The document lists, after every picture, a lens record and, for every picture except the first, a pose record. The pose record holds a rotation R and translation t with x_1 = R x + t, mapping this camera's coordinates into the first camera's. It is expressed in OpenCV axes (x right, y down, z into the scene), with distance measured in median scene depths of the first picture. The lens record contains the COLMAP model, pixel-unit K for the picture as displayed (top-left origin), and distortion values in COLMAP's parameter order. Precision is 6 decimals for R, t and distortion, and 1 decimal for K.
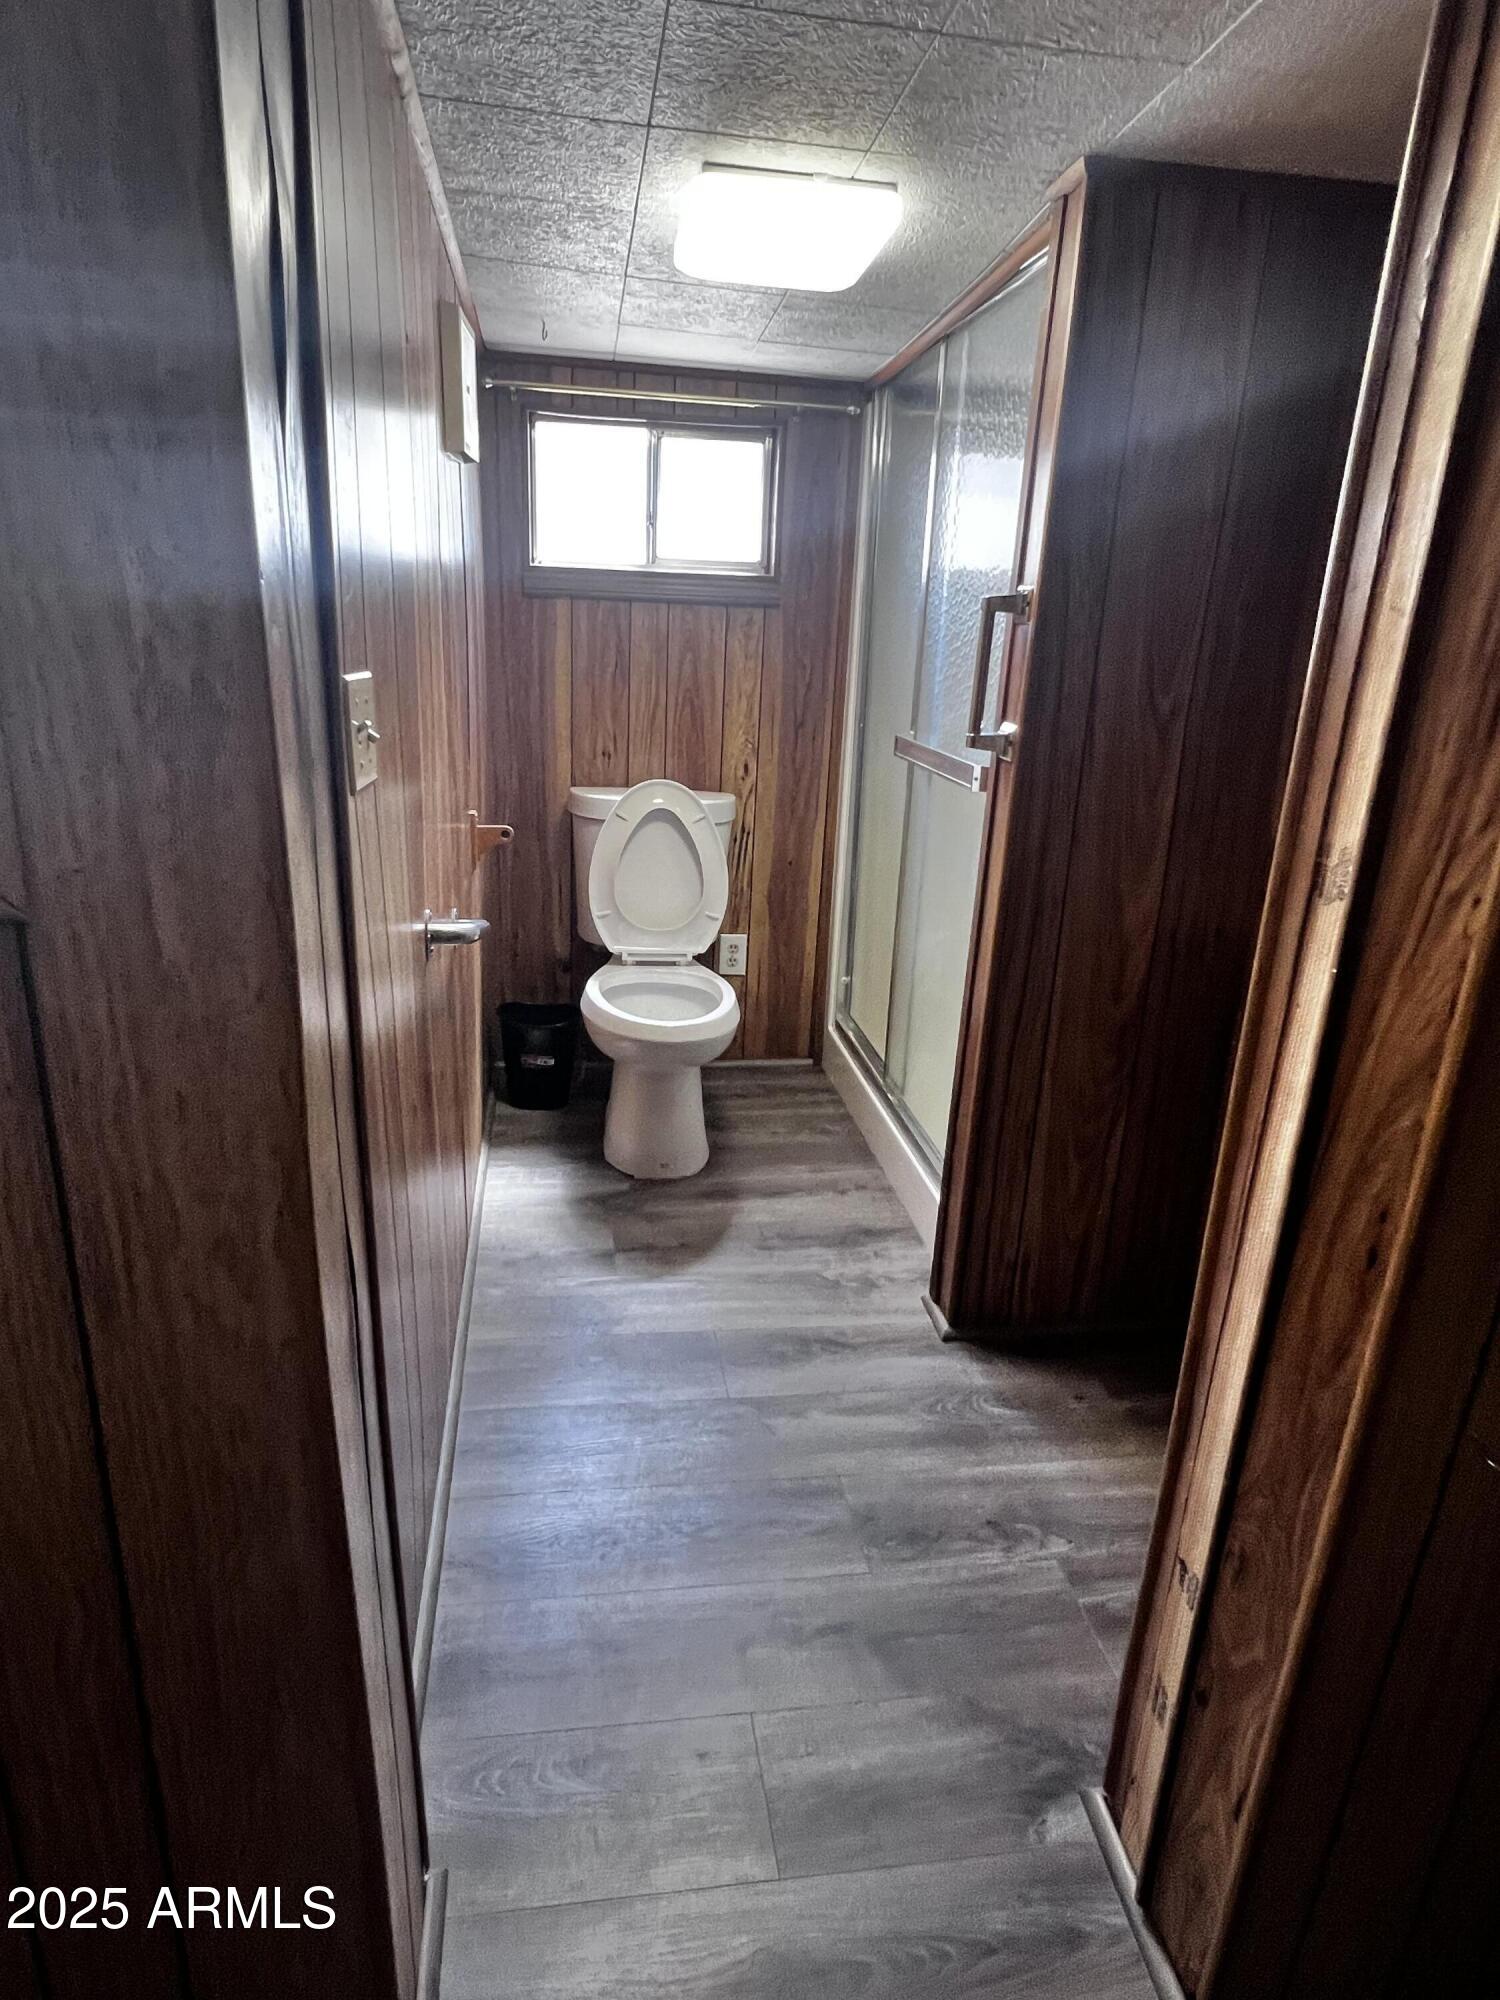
lens RADIAL K [[1109.9, 0, 752.2], [0, 1109.9, 1000.0], [0, 0, 1]] dist [-0.006316, 0.001936]
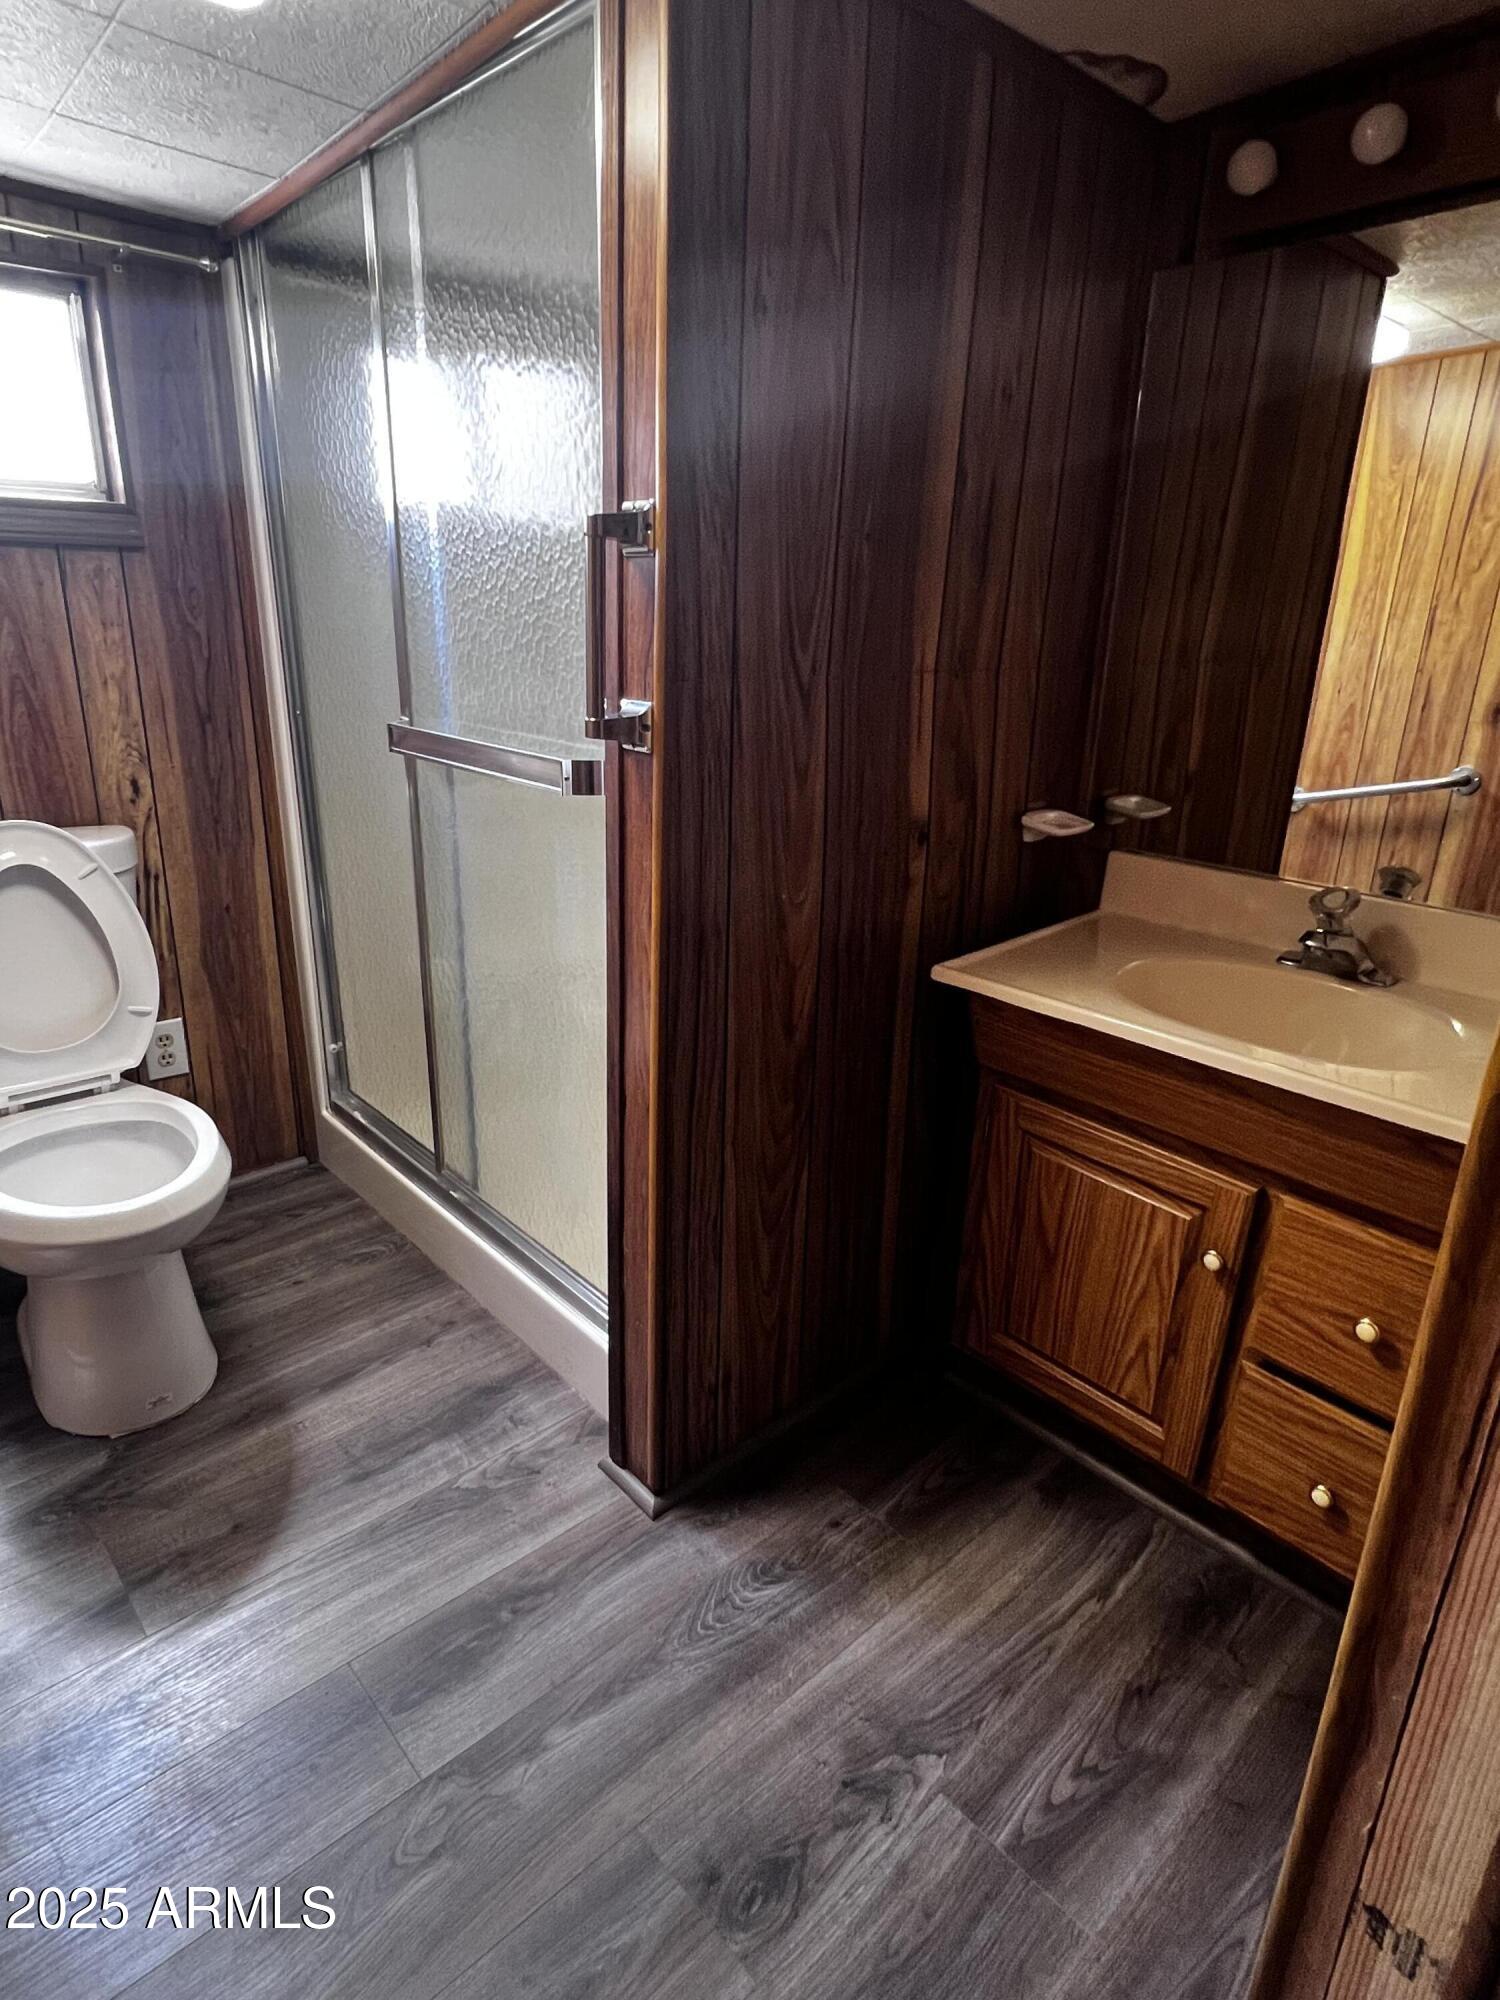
lens RADIAL K [[1109.9, 0, 740.6], [0, 1109.9, 989.3], [0, 0, 1]] dist [-0.006316, 0.001936]
pose [[0.838409, -0.197251, 0.508097, -0.073236], [0.186825, 0.979746, 0.072074, -0.072295], [-0.512023, 0.034498, 0.858279, 0.247157]]
